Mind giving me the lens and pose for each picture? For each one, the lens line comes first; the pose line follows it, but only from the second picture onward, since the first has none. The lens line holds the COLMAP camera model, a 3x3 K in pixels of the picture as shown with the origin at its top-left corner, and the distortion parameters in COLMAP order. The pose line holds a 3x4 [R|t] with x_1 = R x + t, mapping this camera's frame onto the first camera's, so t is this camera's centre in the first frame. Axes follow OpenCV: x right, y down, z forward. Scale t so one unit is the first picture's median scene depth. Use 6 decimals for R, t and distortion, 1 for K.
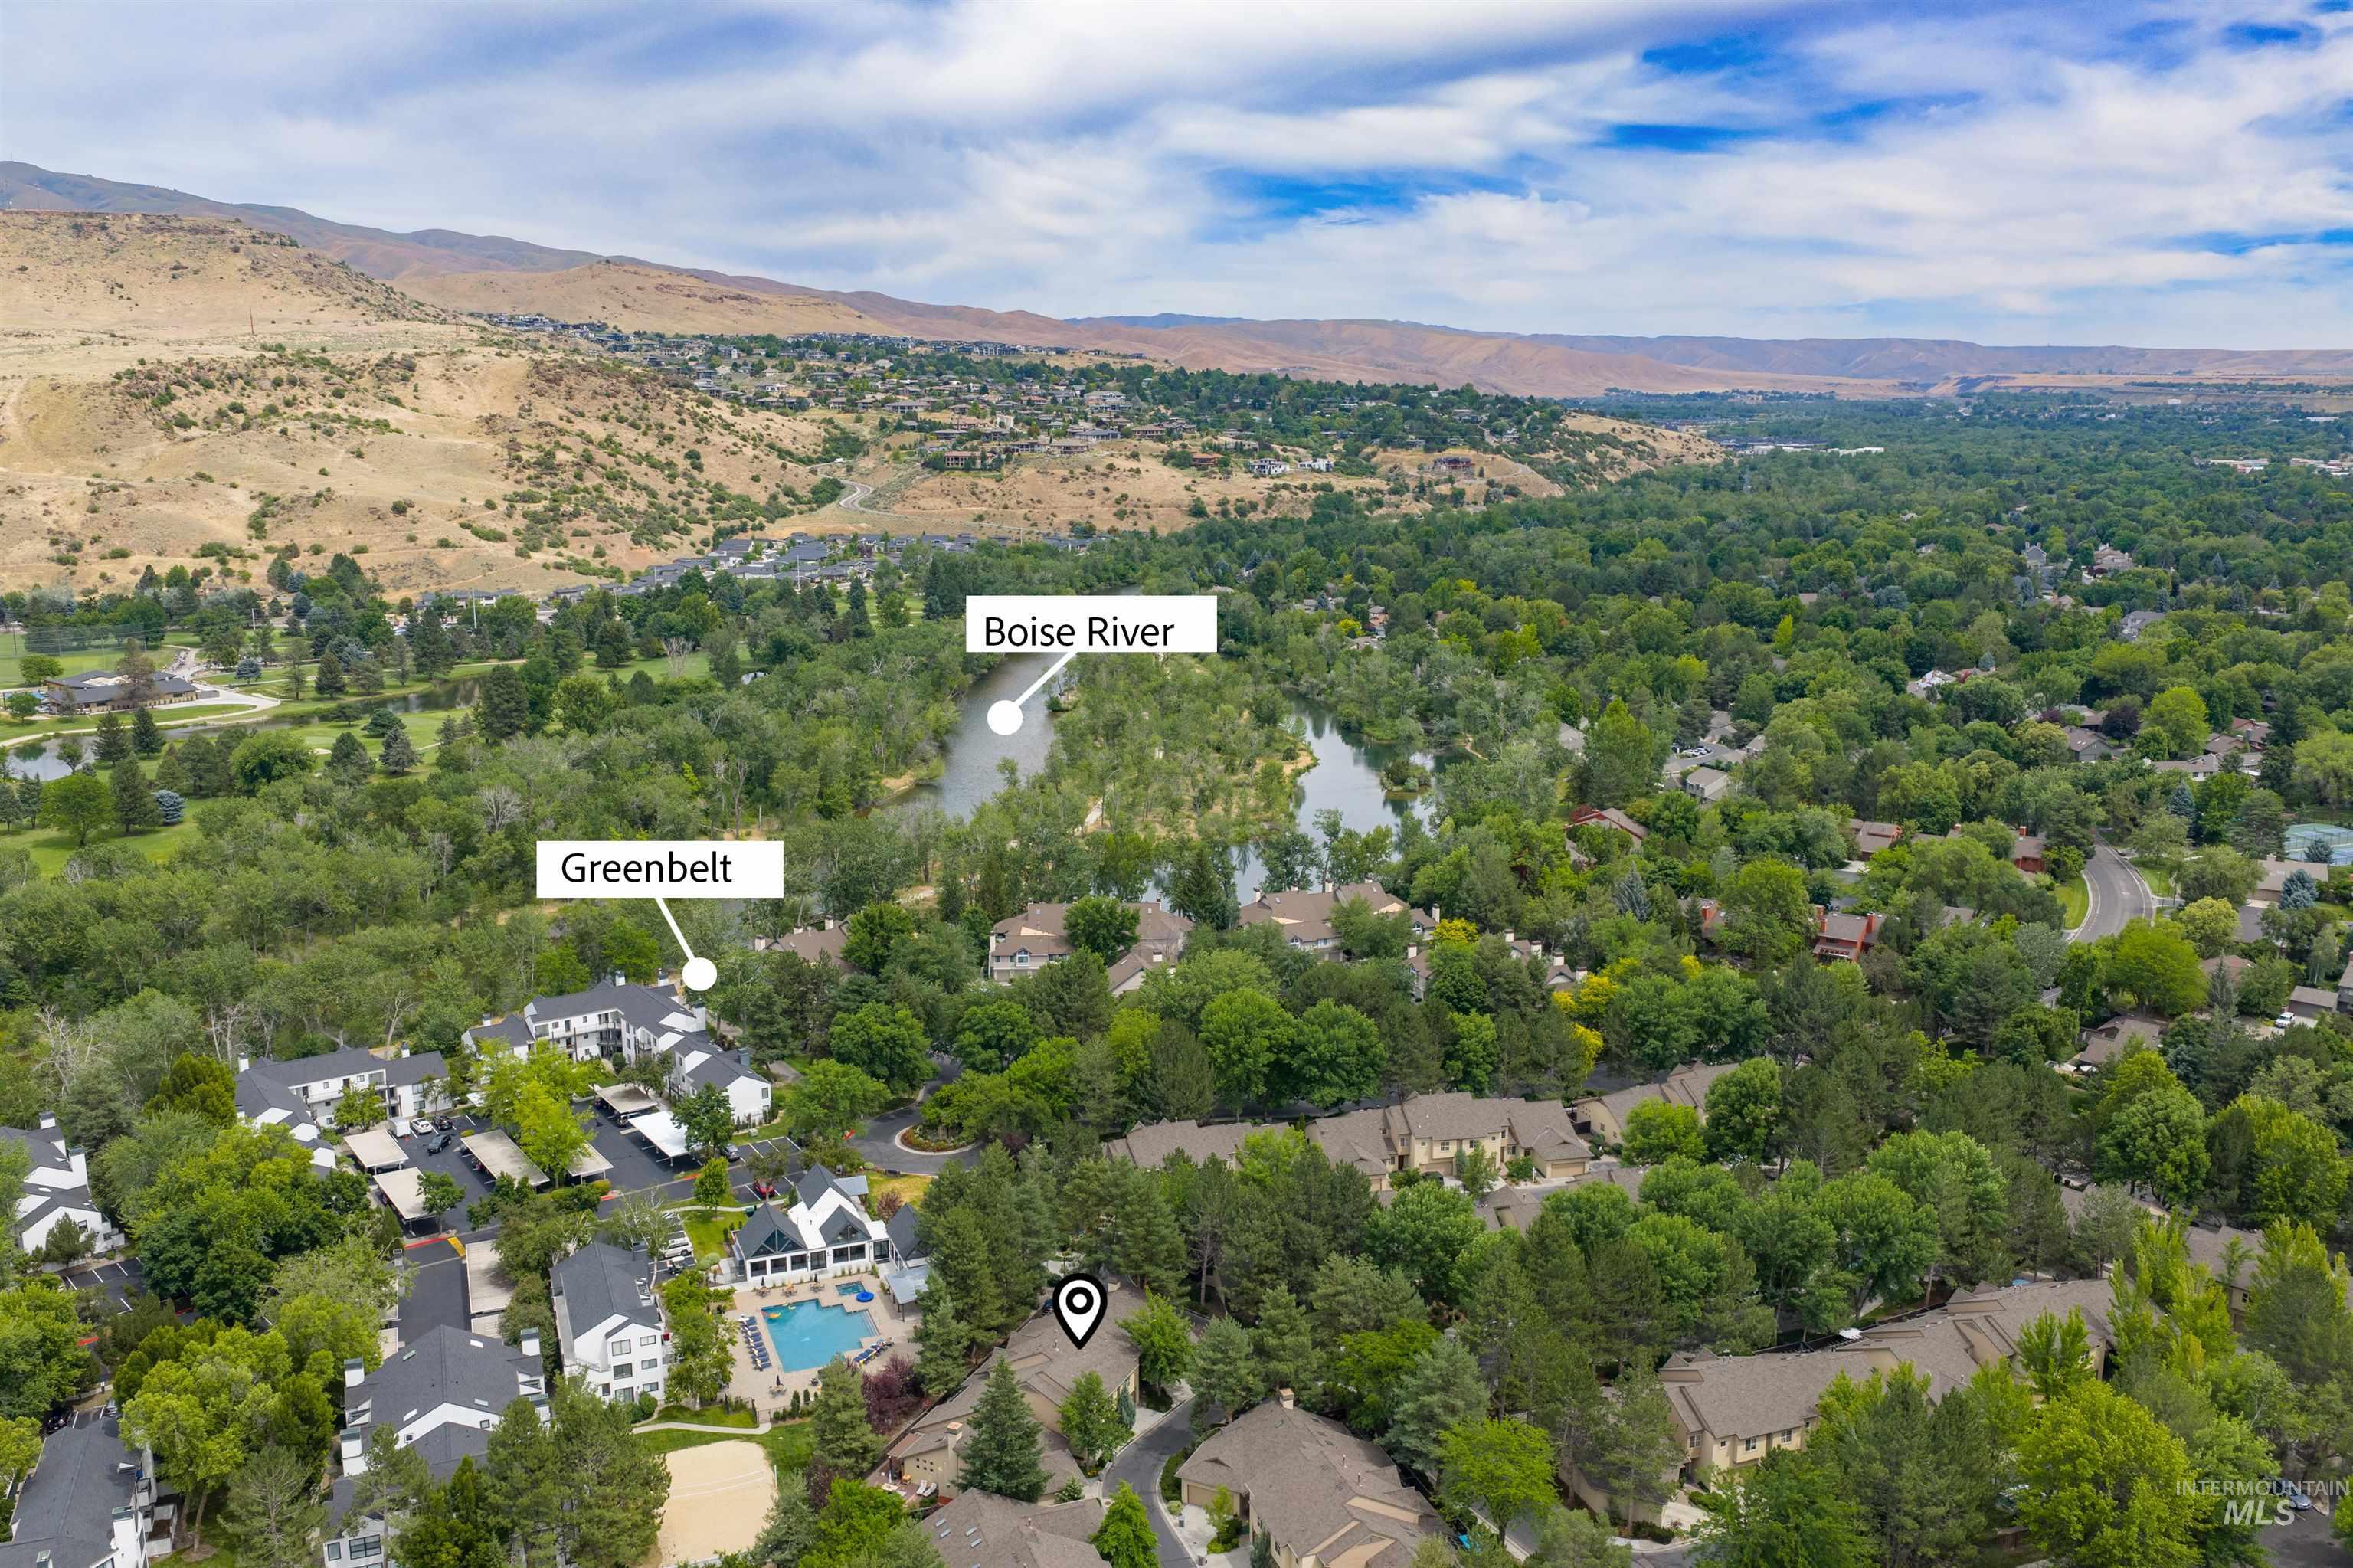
lens RADIAL K [[1877.0, 0, 1176.5], [0, 1877.0, 784.0], [0, 0, 1]] dist [-0.017663, -0.001349]
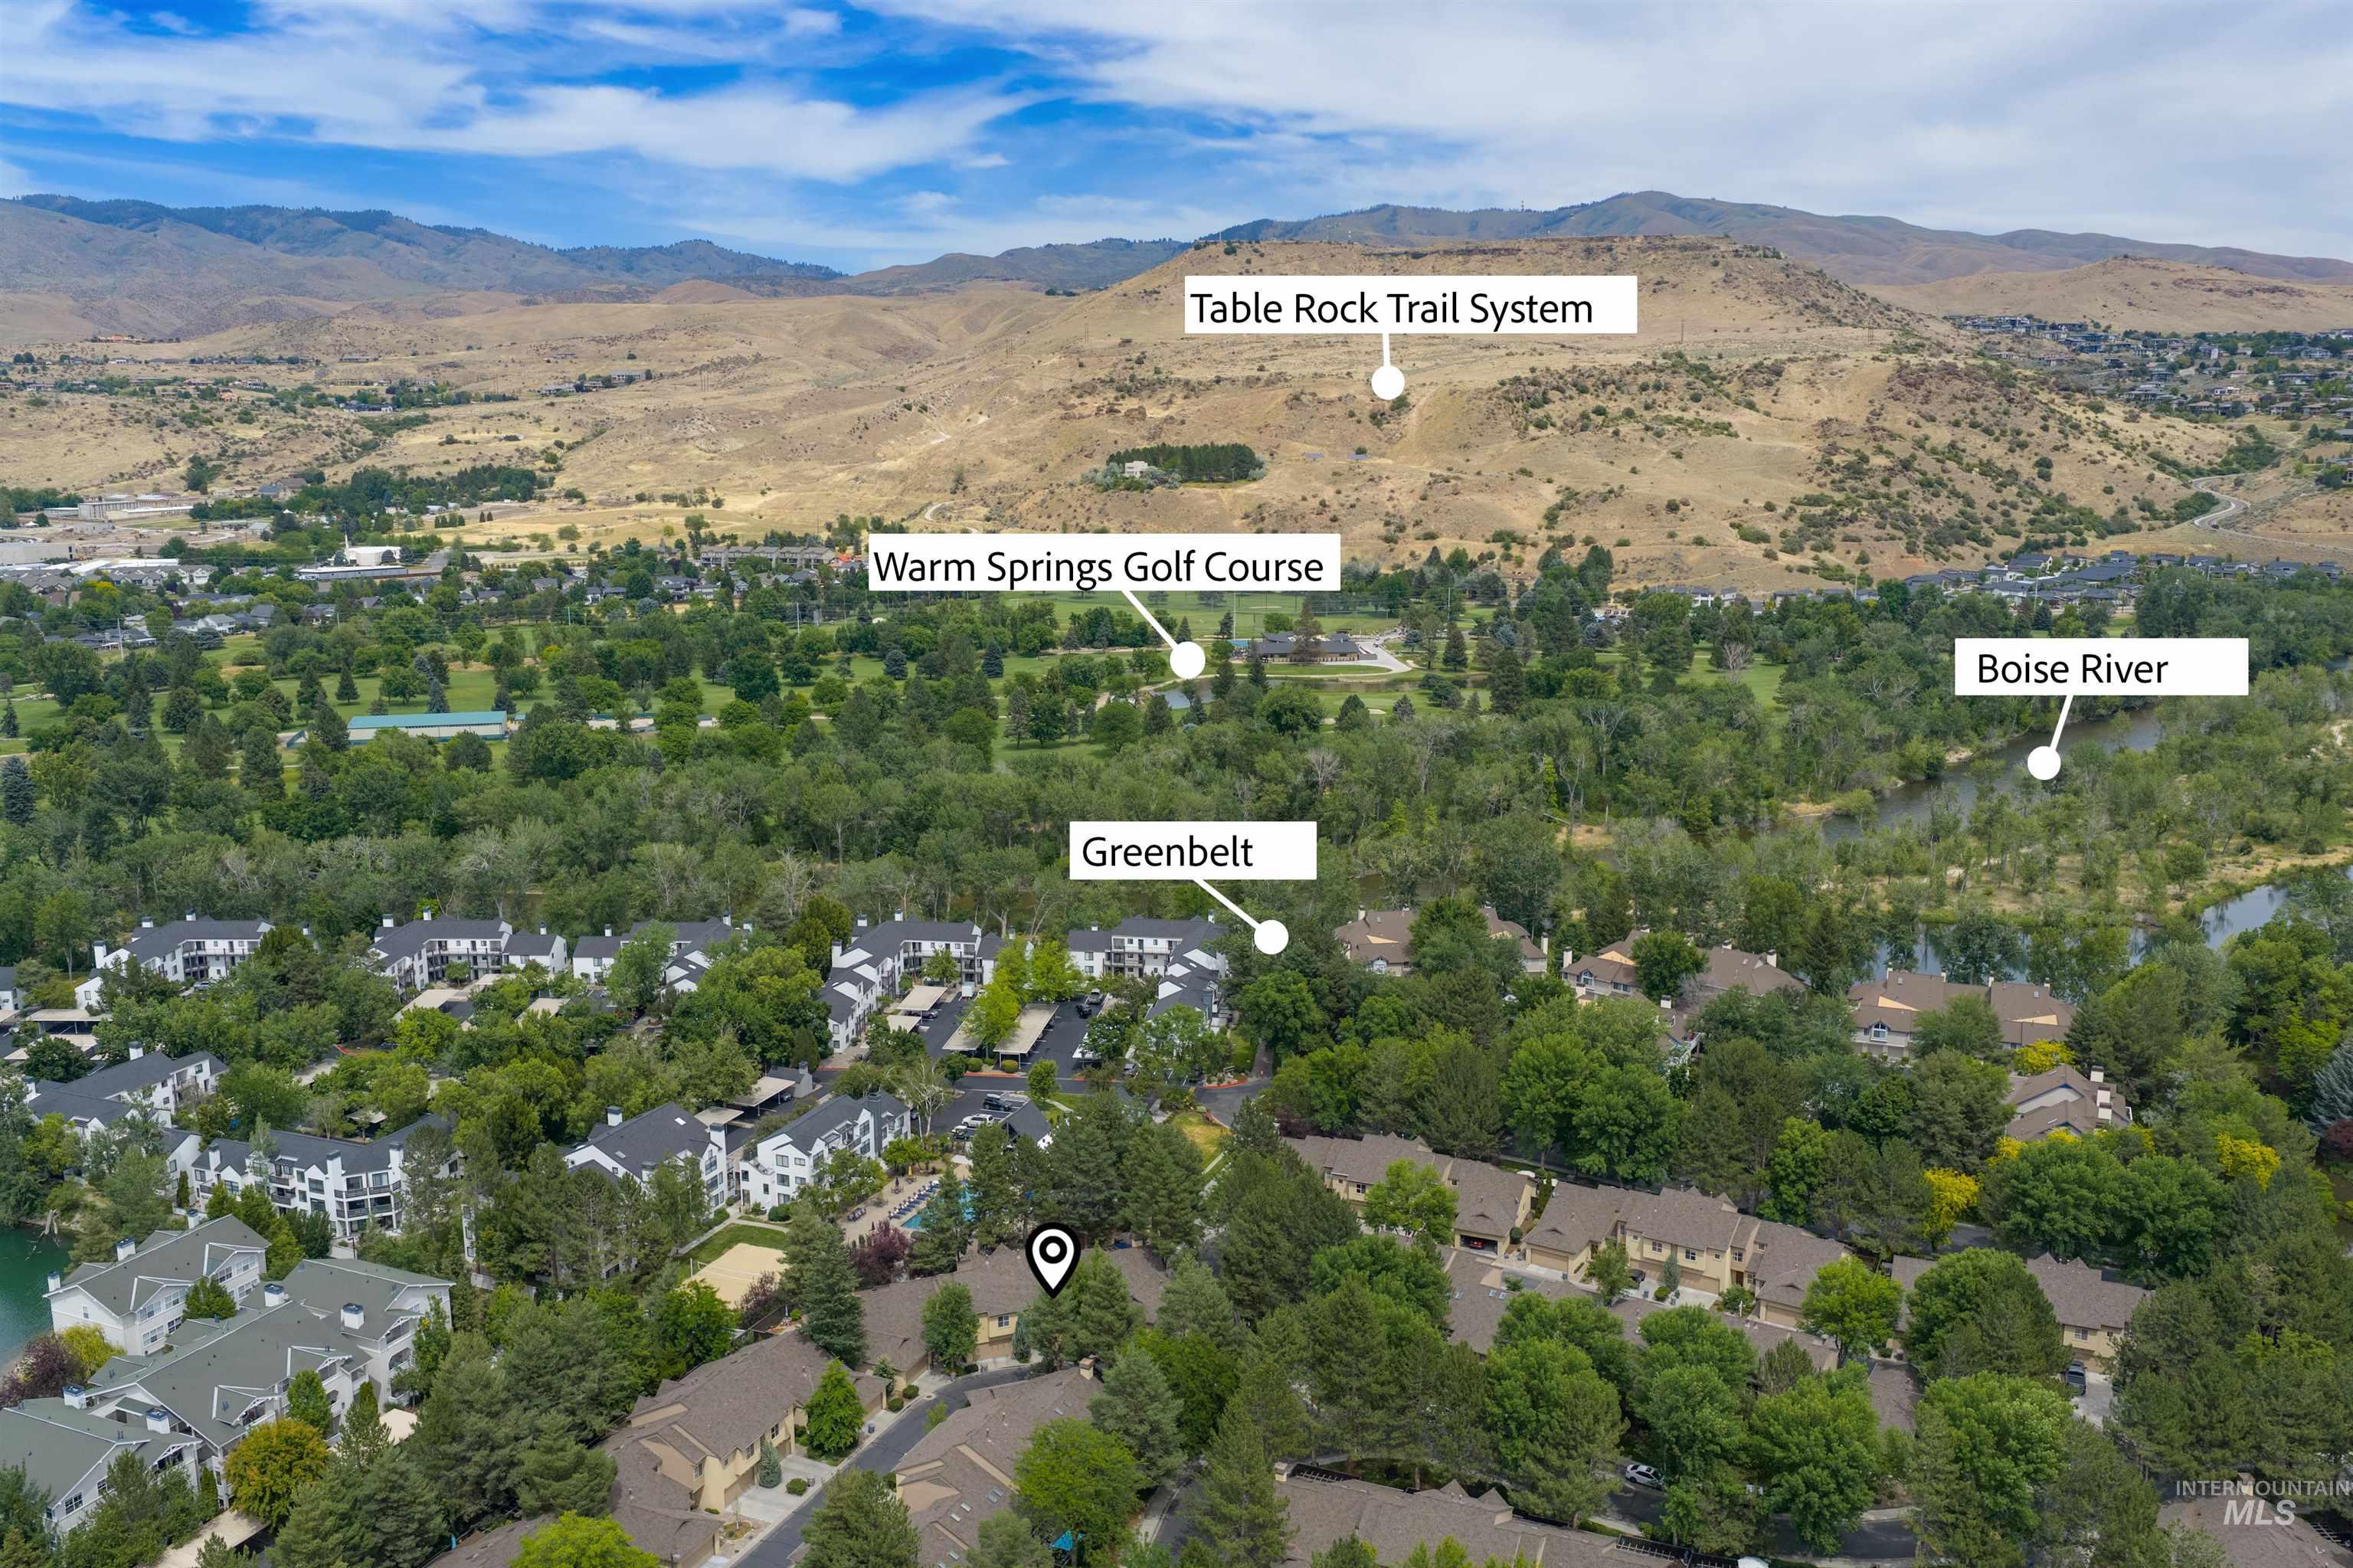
lens RADIAL K [[1877.0, 0, 1176.5], [0, 1877.0, 784.0], [0, 0, 1]] dist [-0.017663, -0.001349]
pose [[0.719326, 0.135061, -0.681417, 0.099864], [-0.136345, 0.989288, 0.052153, -0.006999], [0.681161, 0.055393, 0.730035, 0.033754]]
